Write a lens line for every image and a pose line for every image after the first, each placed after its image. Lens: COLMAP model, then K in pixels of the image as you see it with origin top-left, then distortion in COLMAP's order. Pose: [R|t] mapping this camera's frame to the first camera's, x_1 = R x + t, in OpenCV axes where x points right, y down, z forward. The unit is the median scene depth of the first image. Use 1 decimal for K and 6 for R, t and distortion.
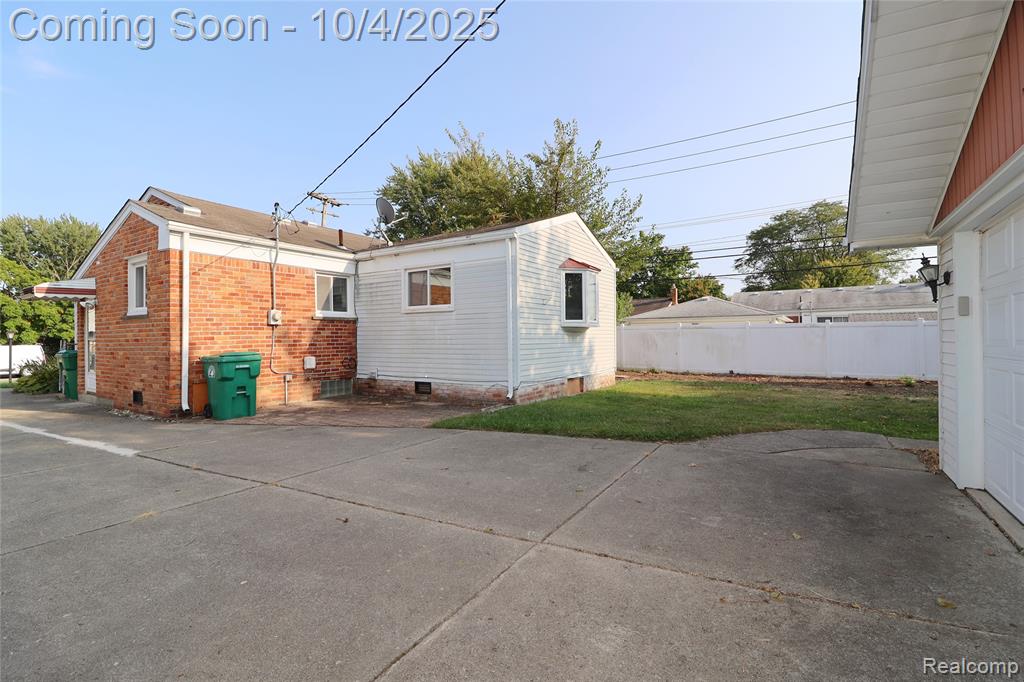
lens RADIAL K [[470.0, 0, 515.9], [0, 470.0, 336.3], [0, 0, 1]] dist [0.002446, -0.015706]
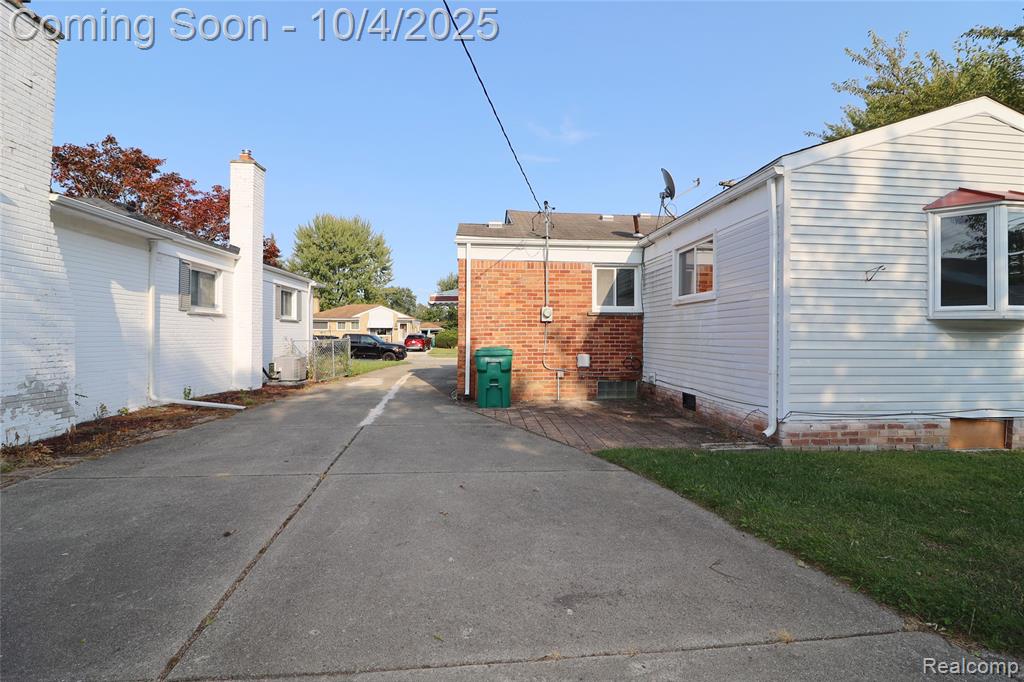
lens RADIAL K [[470.0, 0, 515.9], [0, 470.0, 336.3], [0, 0, 1]] dist [0.002446, -0.015706]
pose [[0.602357, 0.014301, -0.798098, 0.242949], [-0.007972, 0.999897, 0.011900, -0.003822], [0.798187, -0.000805, 0.602410, 0.309703]]
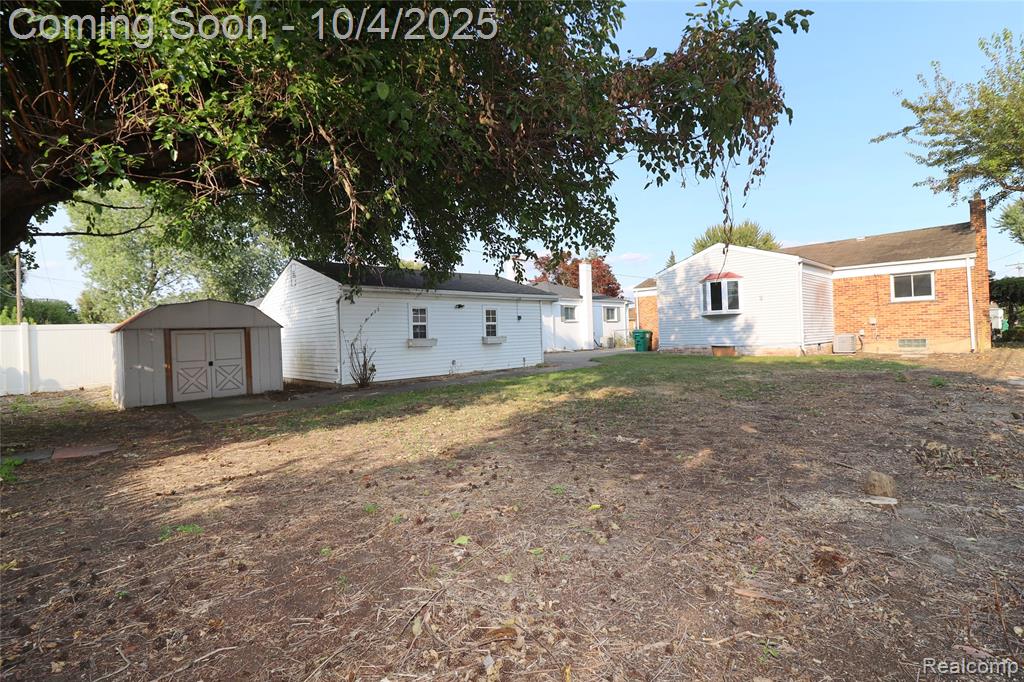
lens RADIAL K [[470.0, 0, 515.9], [0, 470.0, 336.3], [0, 0, 1]] dist [0.002446, -0.015706]
pose [[-0.237272, 0.019641, -0.971245, 2.009076], [0.038878, 0.999187, 0.010708, 0.010806], [0.970665, -0.035219, -0.237842, 0.758798]]
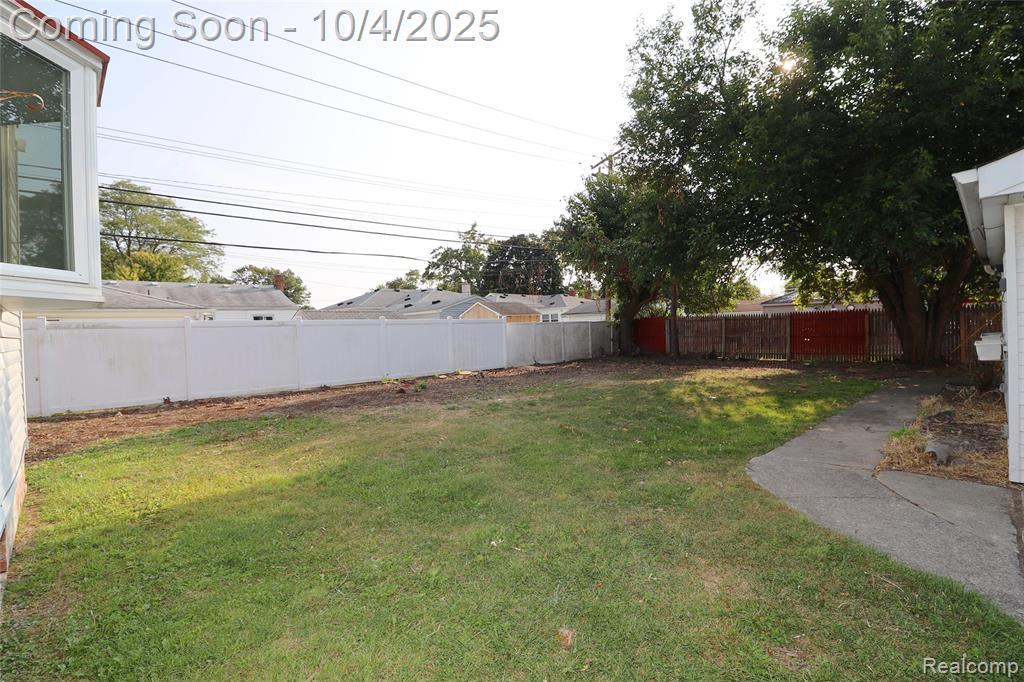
lens RADIAL K [[470.0, 0, 515.9], [0, 470.0, 336.3], [0, 0, 1]] dist [0.002446, -0.015706]
pose [[0.226884, -0.014390, 0.973815, -0.031855], [0.024221, 0.999665, 0.009129, -0.000542], [-0.973620, 0.021515, 0.227157, 0.763116]]
